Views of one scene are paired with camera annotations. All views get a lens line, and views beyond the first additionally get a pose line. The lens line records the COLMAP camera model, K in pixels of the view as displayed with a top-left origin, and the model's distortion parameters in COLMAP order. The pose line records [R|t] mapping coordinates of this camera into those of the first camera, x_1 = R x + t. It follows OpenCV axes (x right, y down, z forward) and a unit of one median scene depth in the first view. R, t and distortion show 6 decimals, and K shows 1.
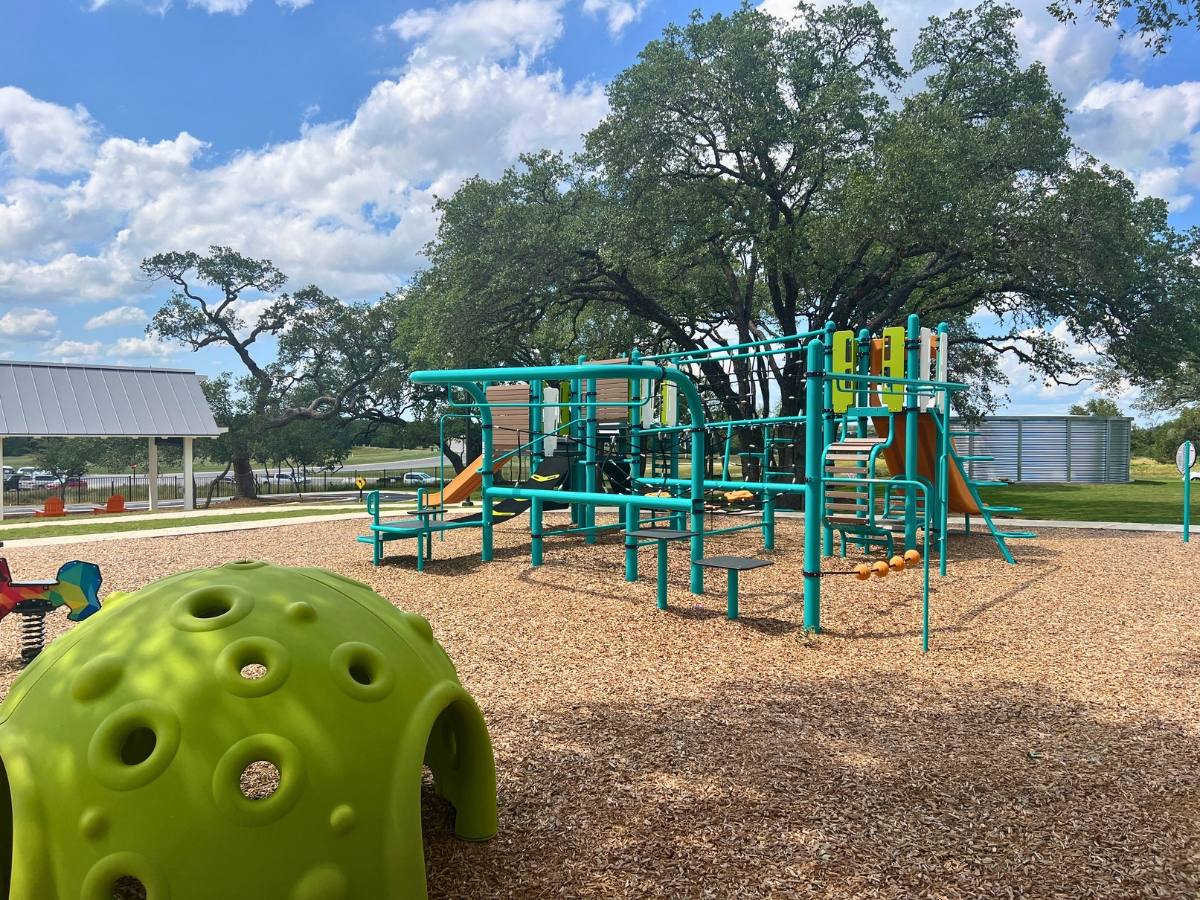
lens RADIAL K [[890.2, 0, 556.4], [0, 890.2, 450.7], [0, 0, 1]] dist [0.090133, -0.172844]
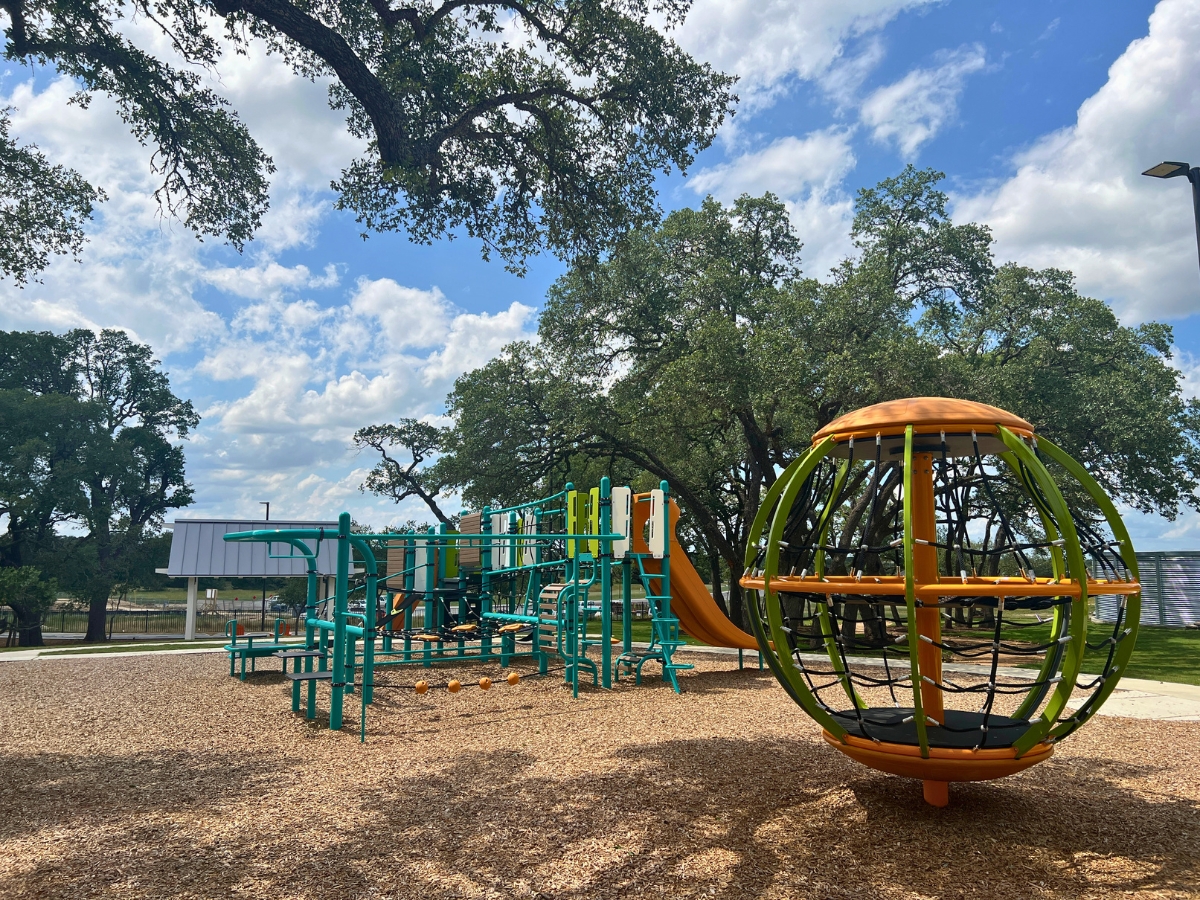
lens RADIAL K [[890.2, 0, 556.4], [0, 890.2, 450.7], [0, 0, 1]] dist [0.090133, -0.172844]
pose [[0.933955, -0.061515, -0.352056, 0.224717], [0.009816, 0.989119, -0.146790, -0.002881], [0.357255, 0.133640, 0.924397, -0.041505]]
